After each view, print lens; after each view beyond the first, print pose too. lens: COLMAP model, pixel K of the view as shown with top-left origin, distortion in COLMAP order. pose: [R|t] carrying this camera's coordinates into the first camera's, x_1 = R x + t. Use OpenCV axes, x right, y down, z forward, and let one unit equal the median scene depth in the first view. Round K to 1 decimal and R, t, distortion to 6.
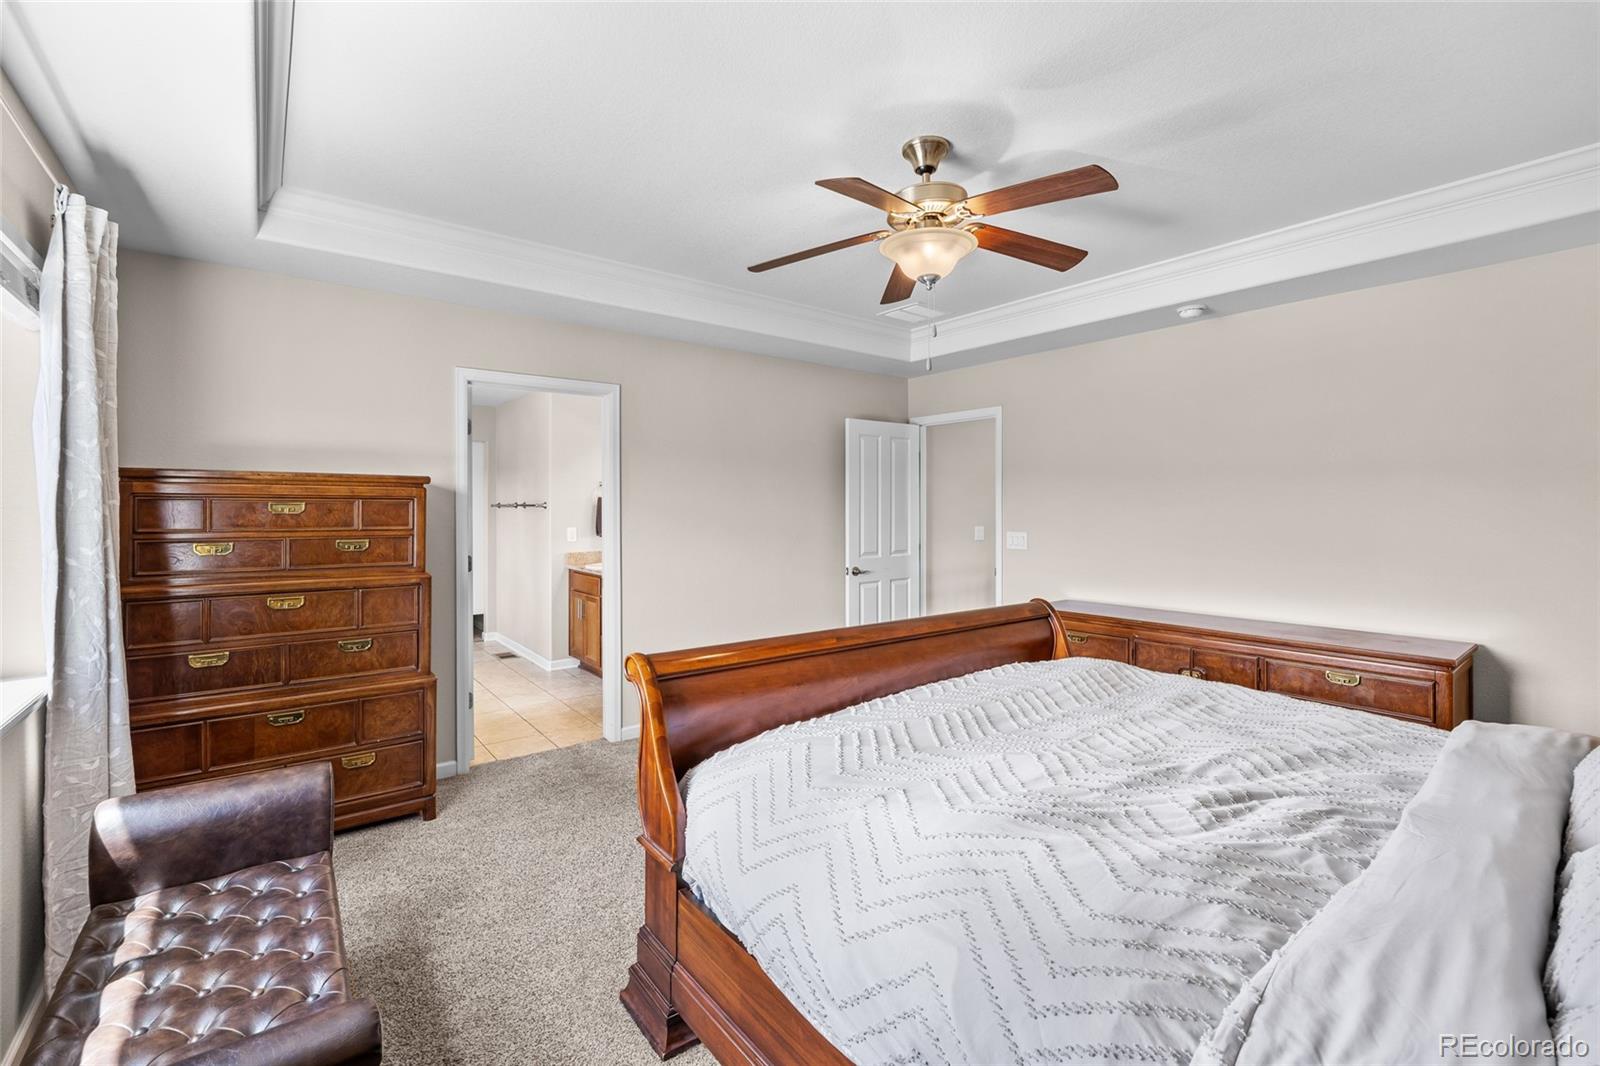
lens RADIAL K [[692.4, 0, 801.4], [0, 692.4, 511.8], [0, 0, 1]] dist [-0.005436, 0.000430]
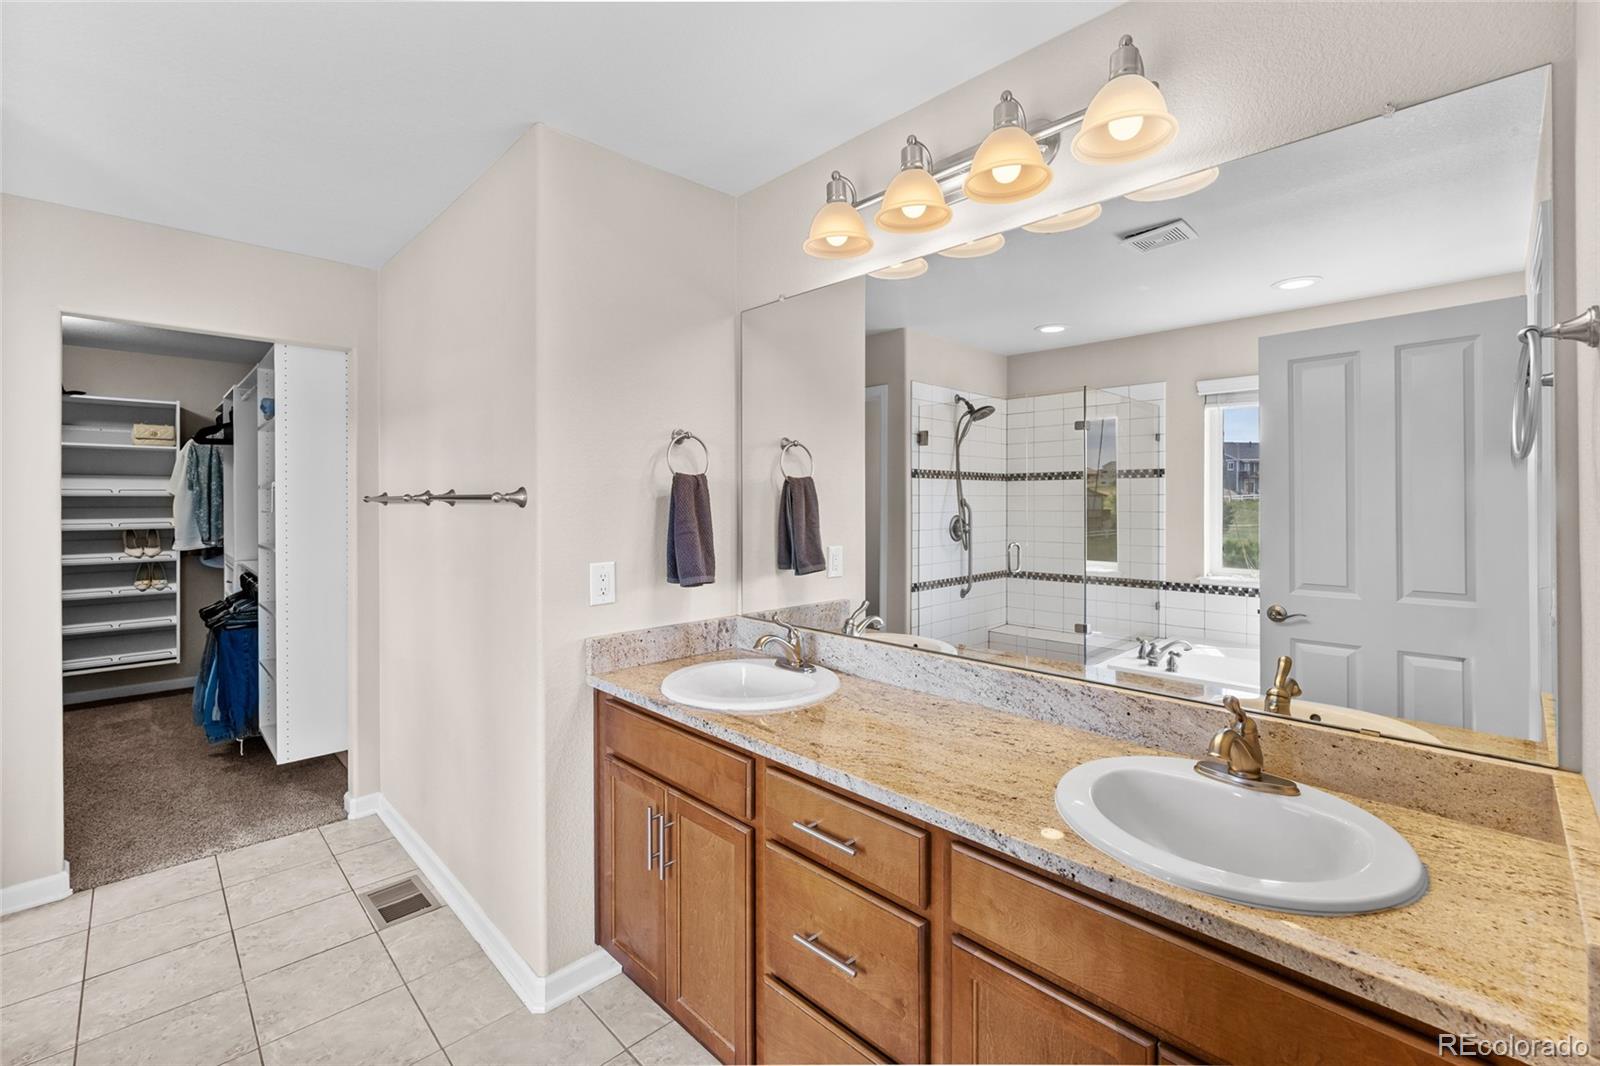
lens RADIAL K [[692.4, 0, 801.4], [0, 692.4, 511.8], [0, 0, 1]] dist [-0.005436, 0.000430]
pose [[0.994408, -0.002654, 0.105570, -0.263805], [0.002110, 0.999984, 0.005263, -0.003519], [-0.105582, -0.005011, 0.994398, 0.638089]]
